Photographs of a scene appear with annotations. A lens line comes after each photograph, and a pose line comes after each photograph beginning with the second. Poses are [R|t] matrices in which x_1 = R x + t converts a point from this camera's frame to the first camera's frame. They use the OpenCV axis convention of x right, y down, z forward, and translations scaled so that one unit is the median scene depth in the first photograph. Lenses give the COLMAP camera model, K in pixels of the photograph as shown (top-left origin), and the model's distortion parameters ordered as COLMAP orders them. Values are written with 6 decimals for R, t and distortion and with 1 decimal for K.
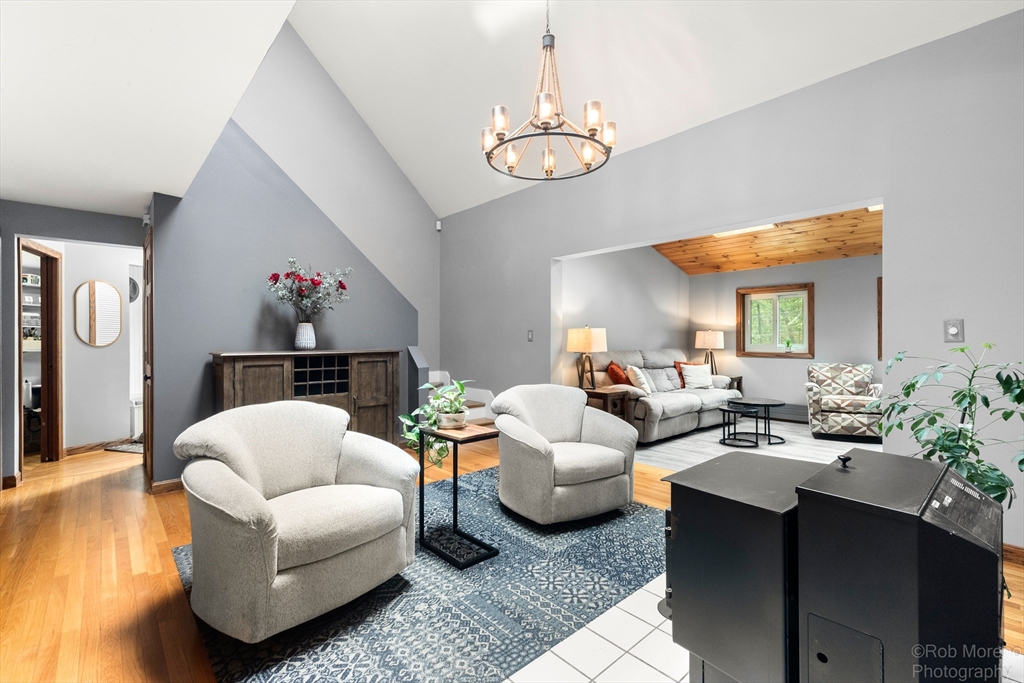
lens RADIAL K [[467.7, 0, 530.2], [0, 467.7, 340.8], [0, 0, 1]] dist [0.001014, 0.000753]
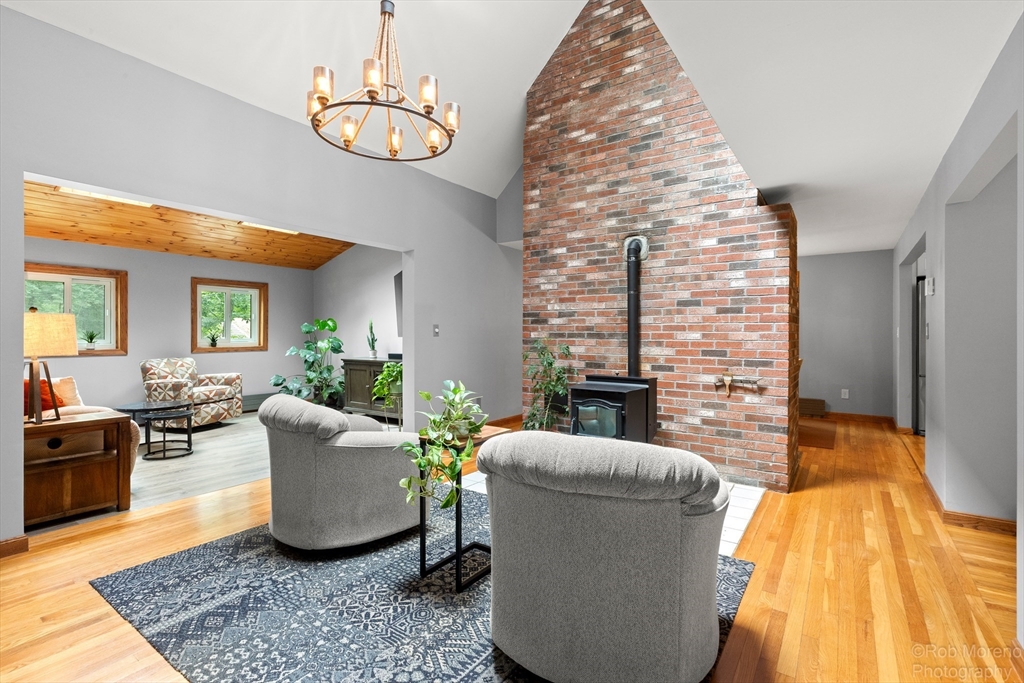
lens RADIAL K [[467.7, 0, 515.7], [0, 467.7, 335.7], [0, 0, 1]] dist [0.001014, 0.000753]
pose [[-0.195475, -0.003305, 0.980703, -0.799946], [-0.000343, 0.999994, 0.003302, -0.004546], [-0.980709, 0.000309, -0.195475, 0.820011]]
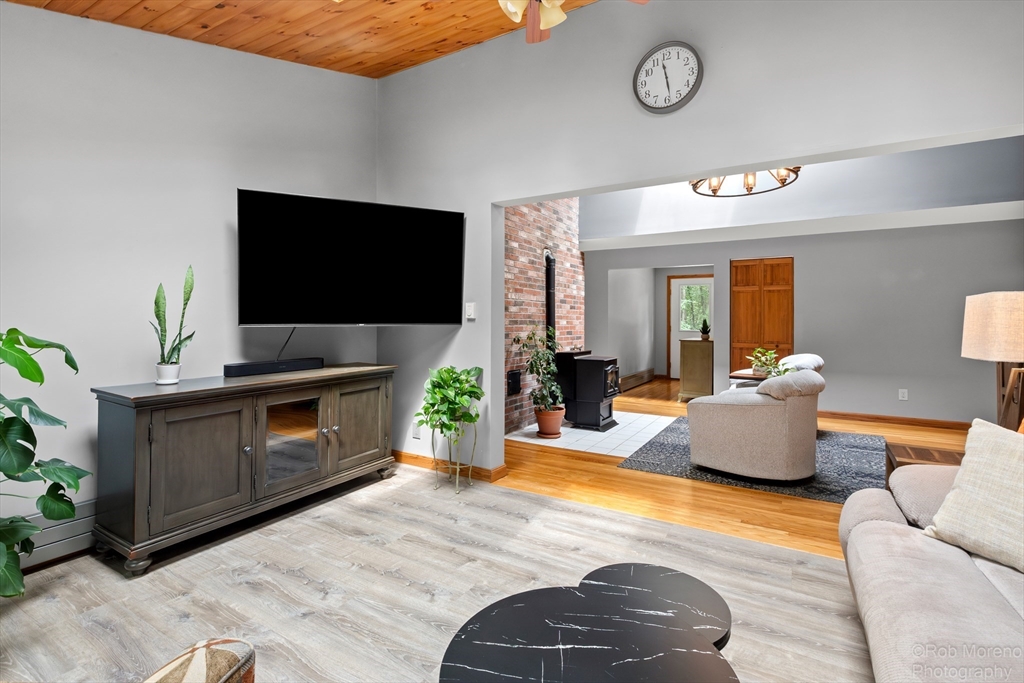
lens RADIAL K [[467.7, 0, 511.7], [0, 467.7, 322.8], [0, 0, 1]] dist [0.001014, 0.000753]
pose [[-0.966630, -0.001438, -0.256173, 0.868323], [-0.002660, 0.999987, 0.004424, -0.006053], [0.256163, 0.004957, -0.966621, 1.842745]]
